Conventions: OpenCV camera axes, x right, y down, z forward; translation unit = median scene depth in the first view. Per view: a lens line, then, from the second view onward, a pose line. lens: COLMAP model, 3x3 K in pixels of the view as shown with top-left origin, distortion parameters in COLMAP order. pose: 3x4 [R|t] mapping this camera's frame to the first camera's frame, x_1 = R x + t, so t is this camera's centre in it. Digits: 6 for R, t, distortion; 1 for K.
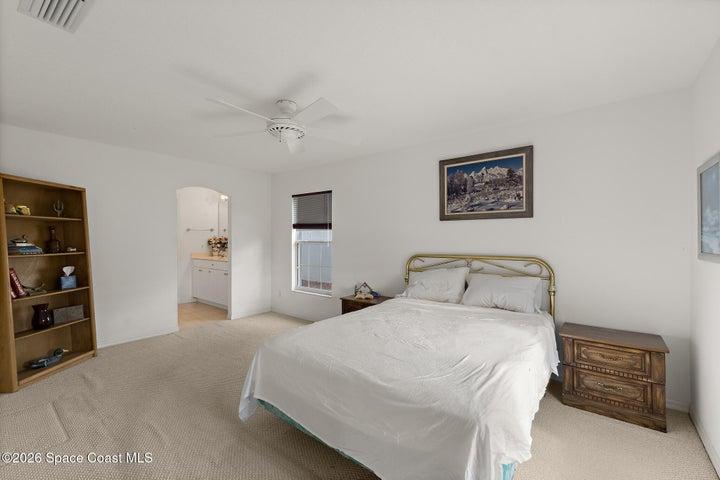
lens RADIAL K [[303.7, 0, 361.3], [0, 303.7, 239.3], [0, 0, 1]] dist [0.003467, -0.001565]
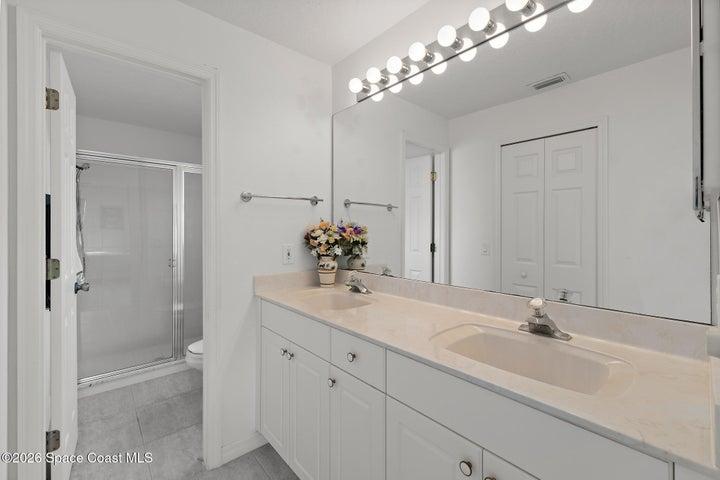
lens RADIAL K [[303.7, 0, 357.5], [0, 303.7, 235.9], [0, 0, 1]] dist [0.003467, -0.001565]
pose [[0.983414, -0.000016, -0.181376, -0.394753], [0.001262, 0.999976, 0.006755, 0.003519], [0.181372, -0.006872, 0.983391, 0.704882]]
